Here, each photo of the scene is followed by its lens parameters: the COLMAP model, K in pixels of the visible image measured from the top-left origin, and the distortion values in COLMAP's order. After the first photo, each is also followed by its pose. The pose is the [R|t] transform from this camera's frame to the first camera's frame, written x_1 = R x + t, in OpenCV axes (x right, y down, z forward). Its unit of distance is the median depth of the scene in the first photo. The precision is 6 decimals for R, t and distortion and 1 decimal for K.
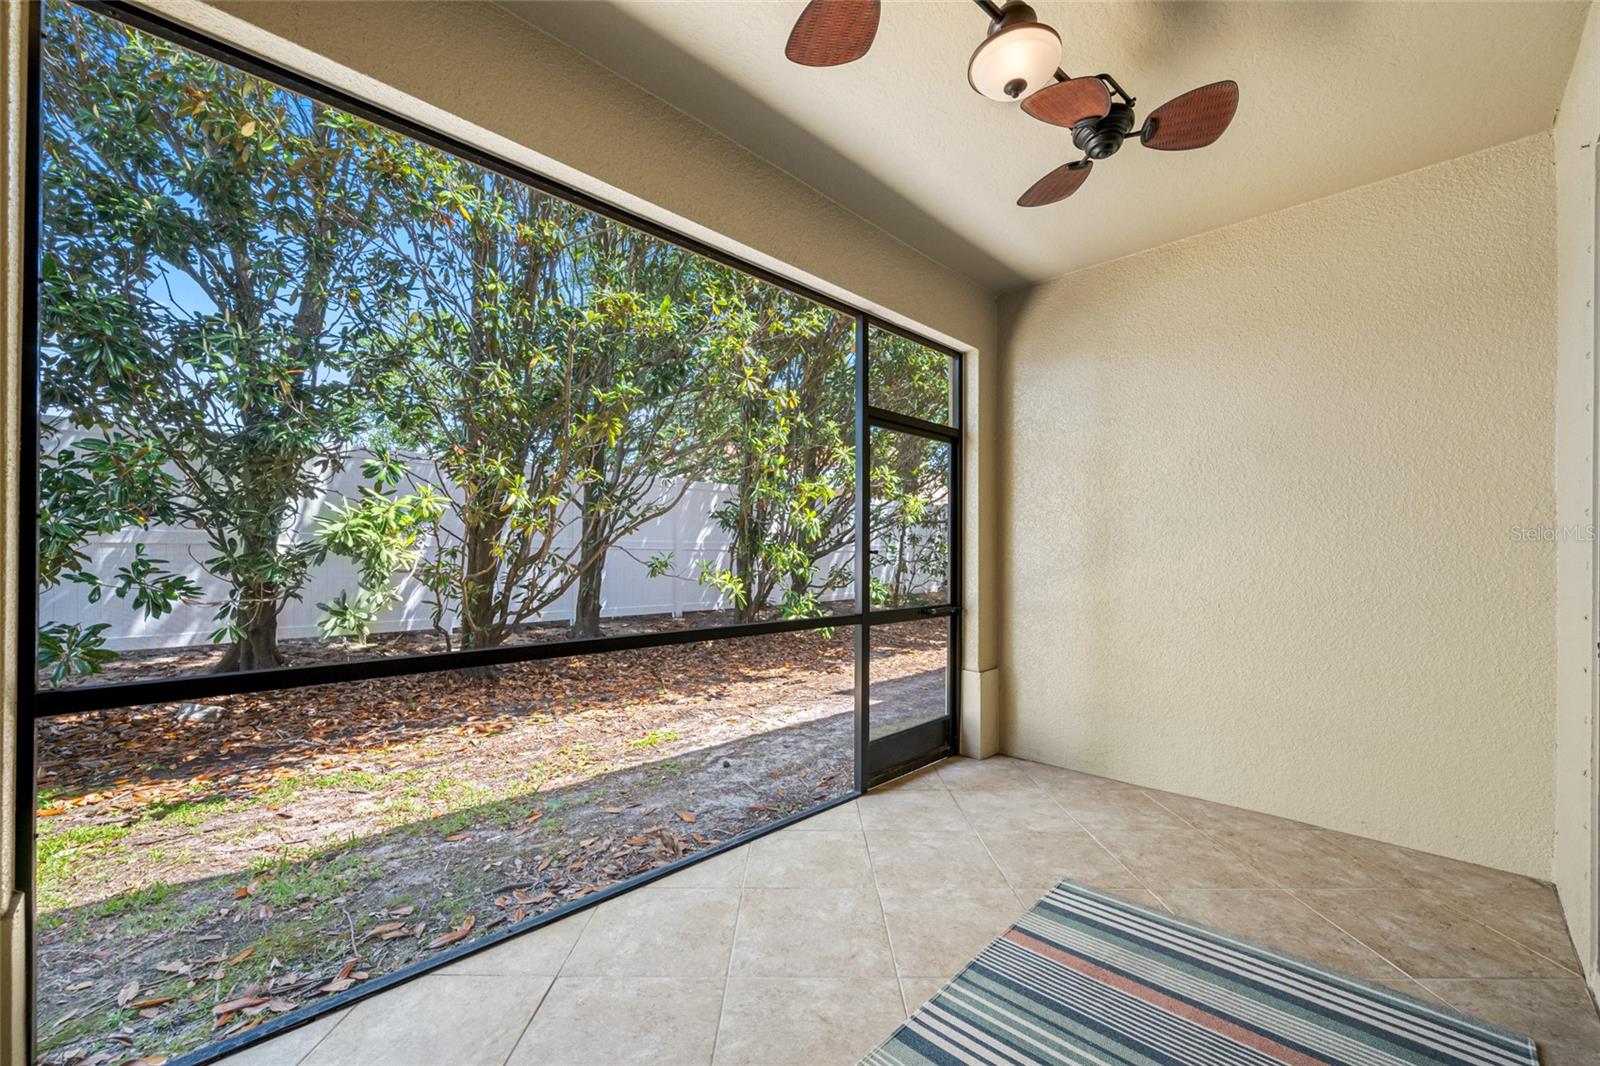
lens RADIAL K [[634.9, 0, 804.6], [0, 634.9, 531.1], [0, 0, 1]] dist [-0.002355, -0.000373]
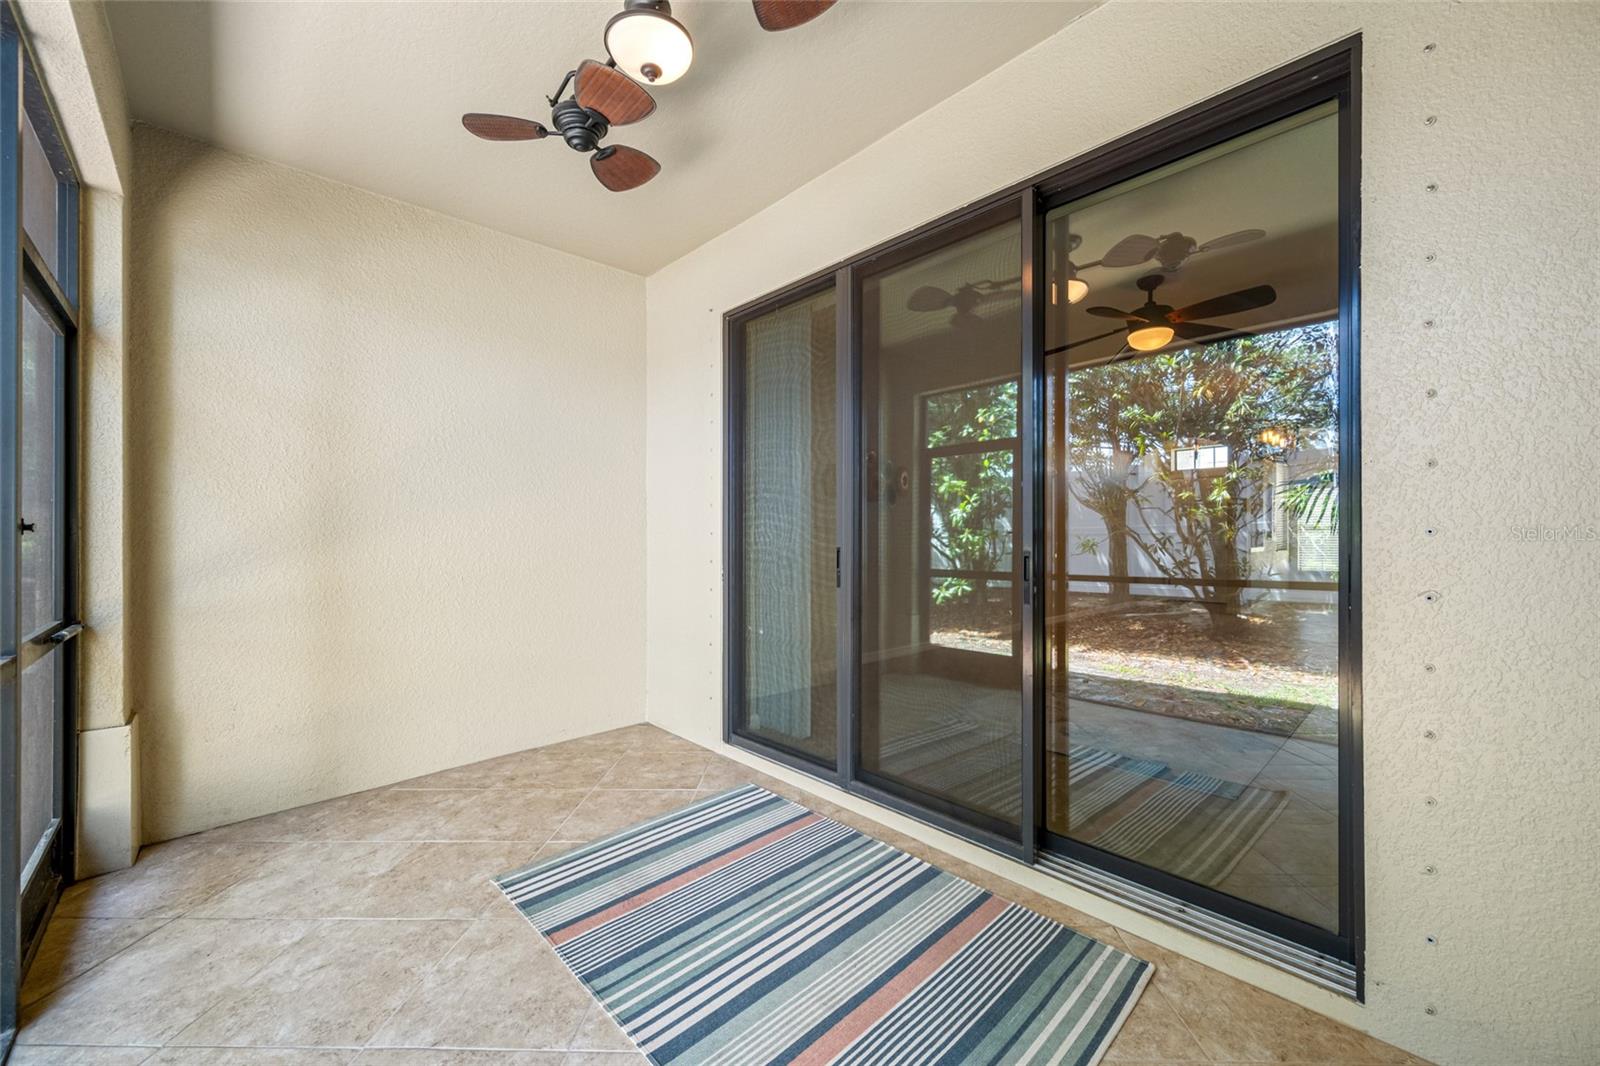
lens RADIAL K [[619.9, 0, 800.0], [0, 619.9, 533.0], [0, 0, 1]] dist [-0.001343, -0.000185]
pose [[0.038979, -0.005550, 0.999225, -0.370304], [-0.026191, 0.999635, 0.006574, 0.014135], [-0.998897, -0.026427, 0.038820, 0.402020]]
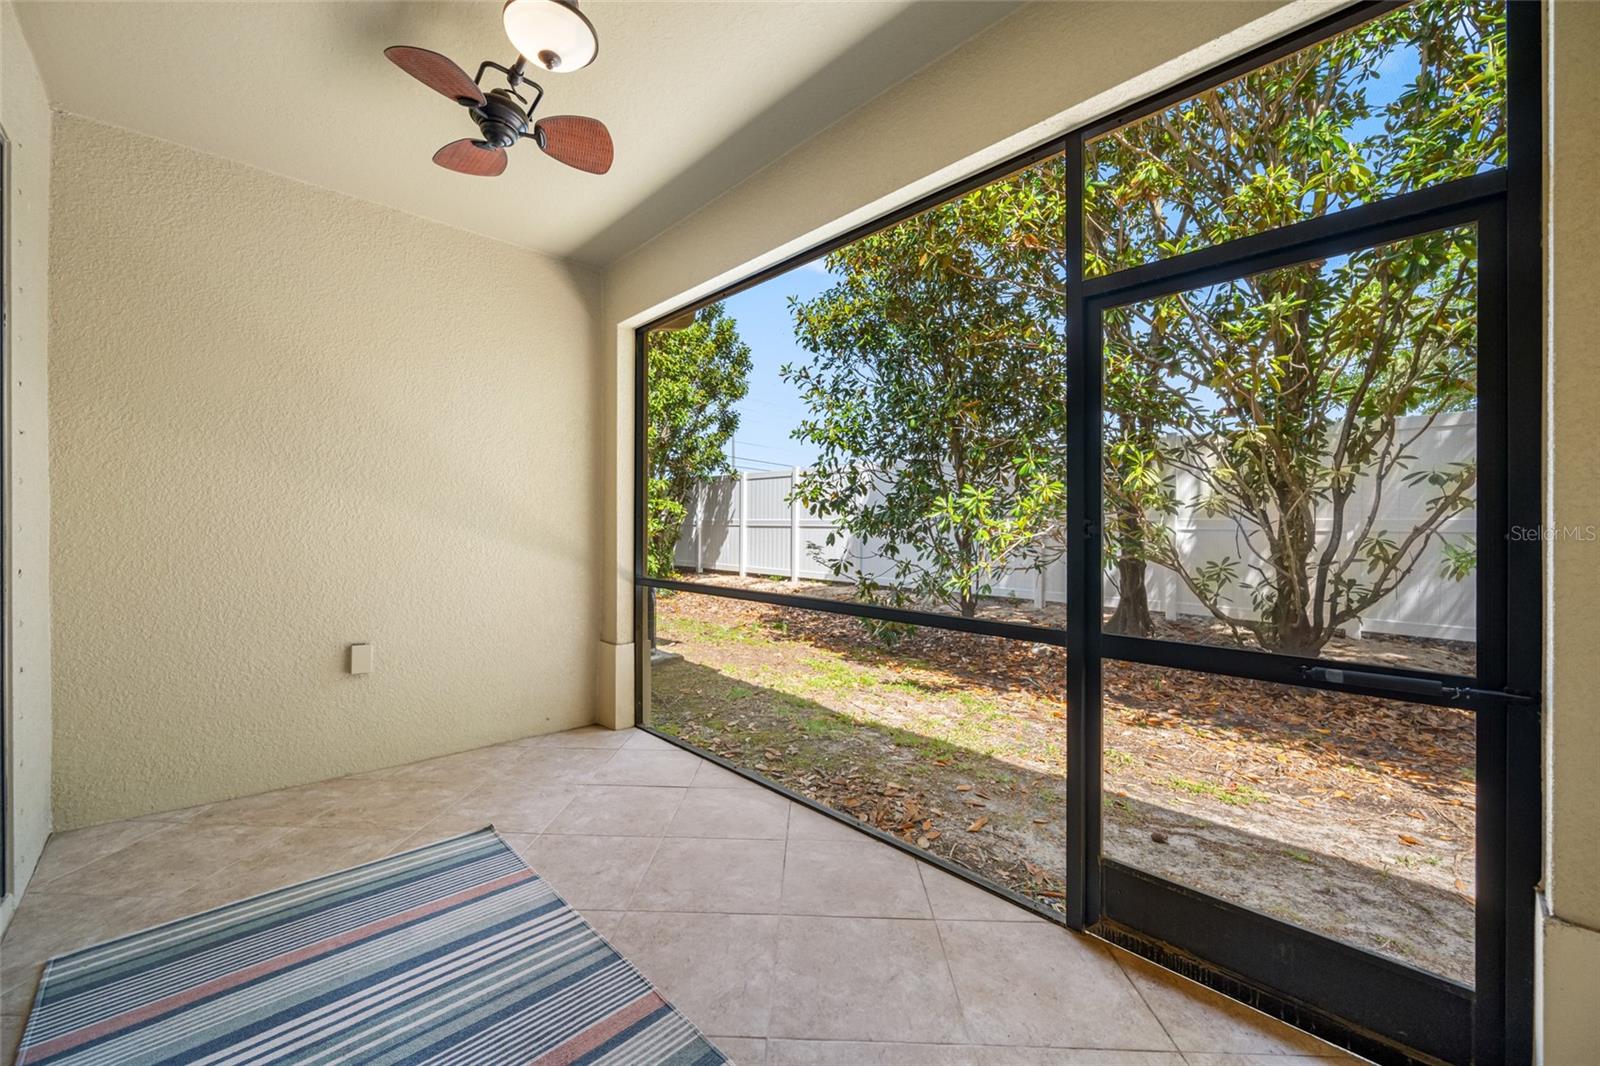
lens RADIAL K [[634.9, 0, 804.6], [0, 634.9, 531.1], [0, 0, 1]] dist [-0.002355, -0.000373]
pose [[-0.021523, -0.003967, -0.999760, 0.733753], [0.021614, 0.999757, -0.004432, 0.028945], [0.999535, -0.021704, -0.021432, 0.790057]]
